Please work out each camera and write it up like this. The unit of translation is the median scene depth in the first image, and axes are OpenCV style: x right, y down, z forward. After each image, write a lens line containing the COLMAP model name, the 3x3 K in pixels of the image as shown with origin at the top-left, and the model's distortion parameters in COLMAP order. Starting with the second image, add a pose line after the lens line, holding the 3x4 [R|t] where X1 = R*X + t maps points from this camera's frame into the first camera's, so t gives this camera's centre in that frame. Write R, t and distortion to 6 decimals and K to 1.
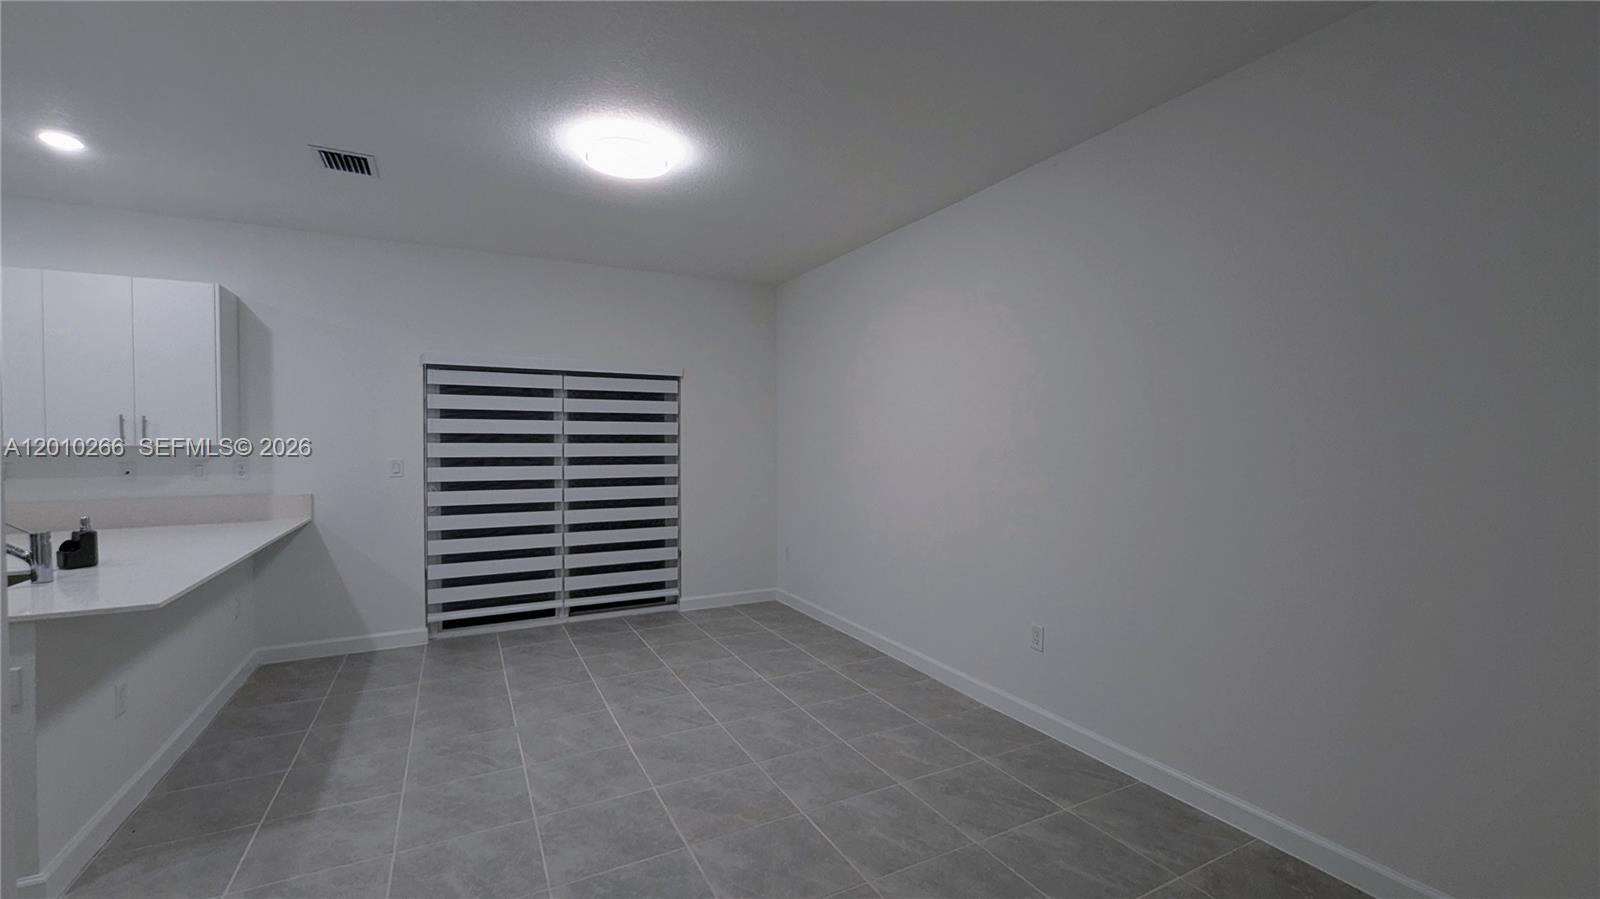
lens RADIAL K [[659.7, 0, 804.1], [0, 659.7, 453.3], [0, 0, 1]] dist [-0.002356, 0.000079]
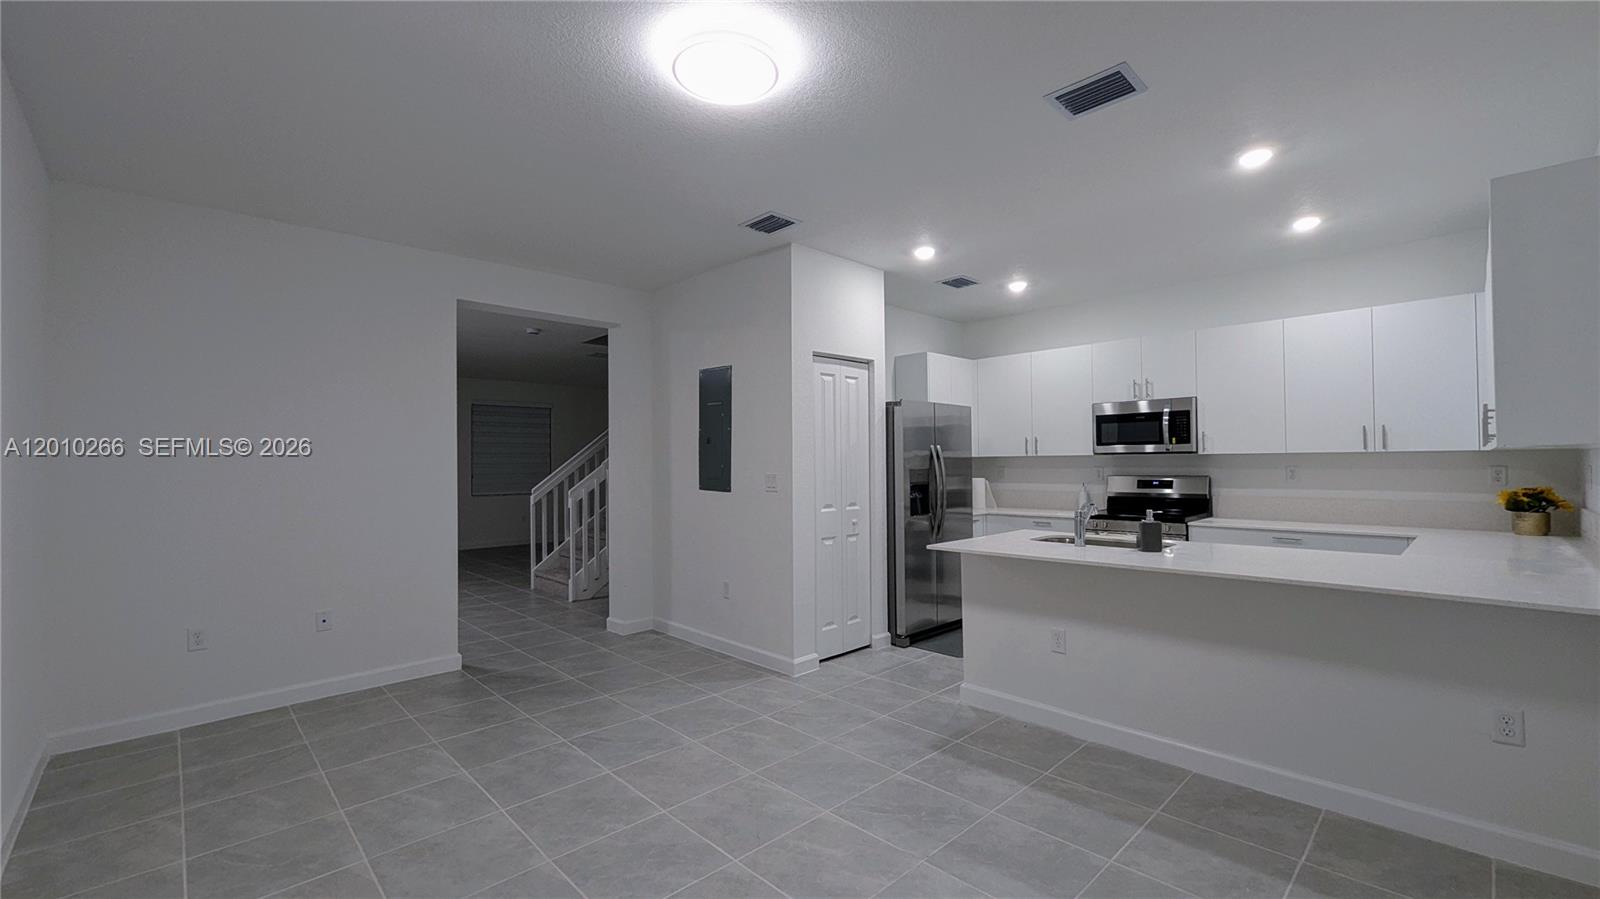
lens RADIAL K [[659.7, 0, 801.8], [0, 659.7, 447.5], [0, 0, 1]] dist [-0.002356, 0.000079]
pose [[-0.962157, 0.005315, -0.272444, -0.108713], [0.006477, 0.999973, -0.003367, -0.010199], [0.272419, -0.005004, -0.962166, 1.323692]]
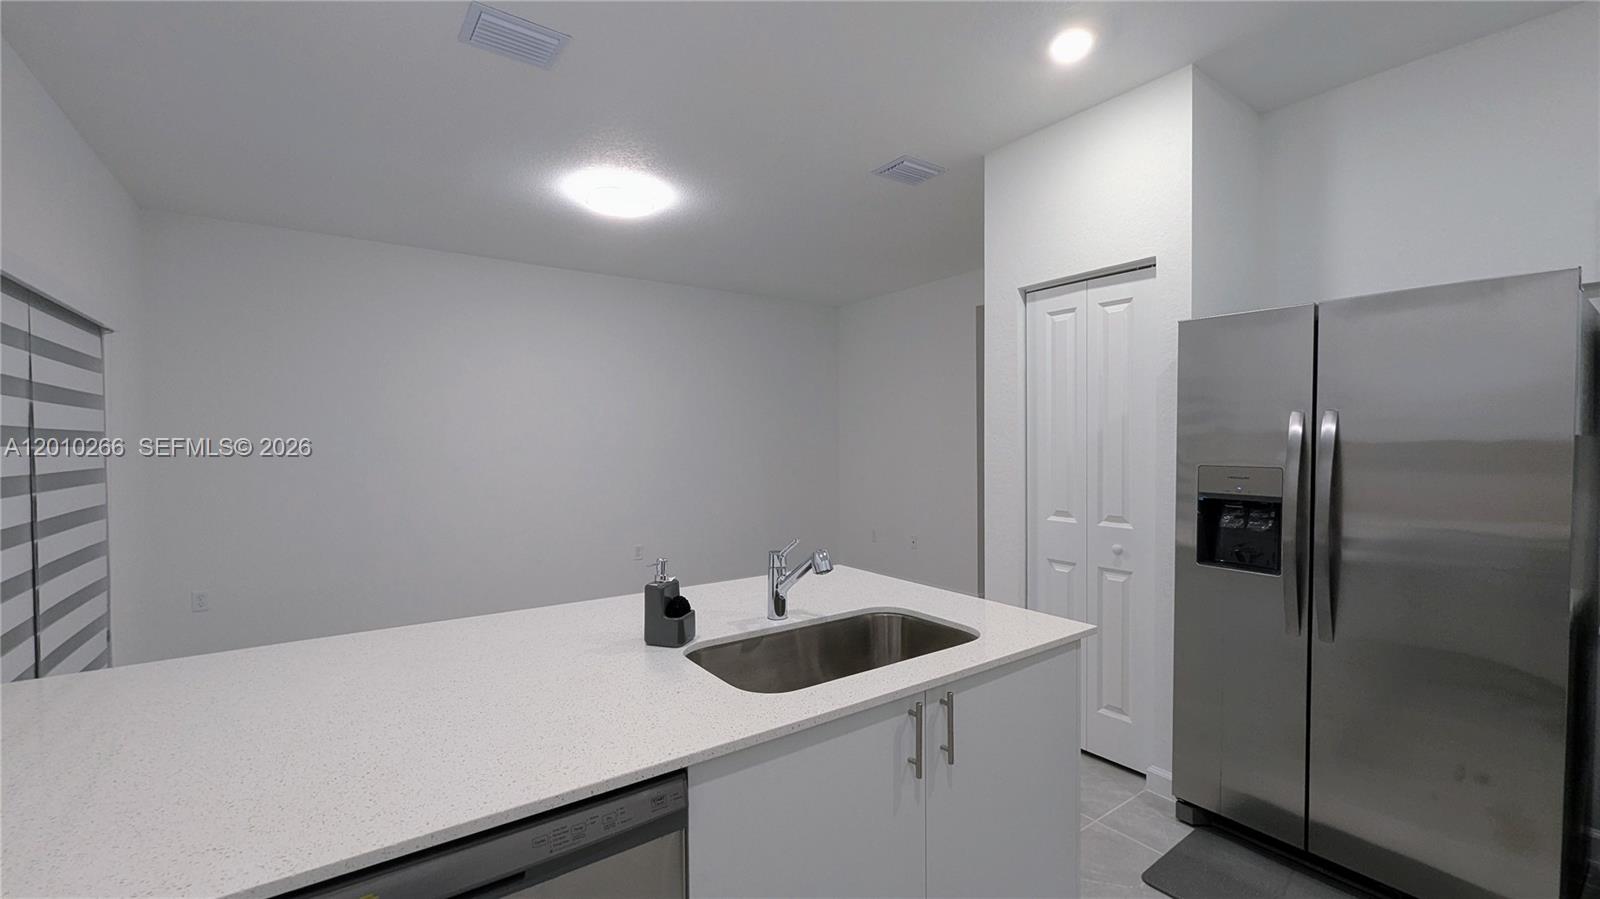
lens RADIAL K [[659.7, 0, 801.4], [0, 659.7, 453.2], [0, 0, 1]] dist [-0.002356, 0.000079]
pose [[-0.145984, -0.015150, 0.989171, -0.878779], [0.019659, 0.999641, 0.018212, -0.002918], [-0.989092, 0.022105, -0.145634, 0.819695]]
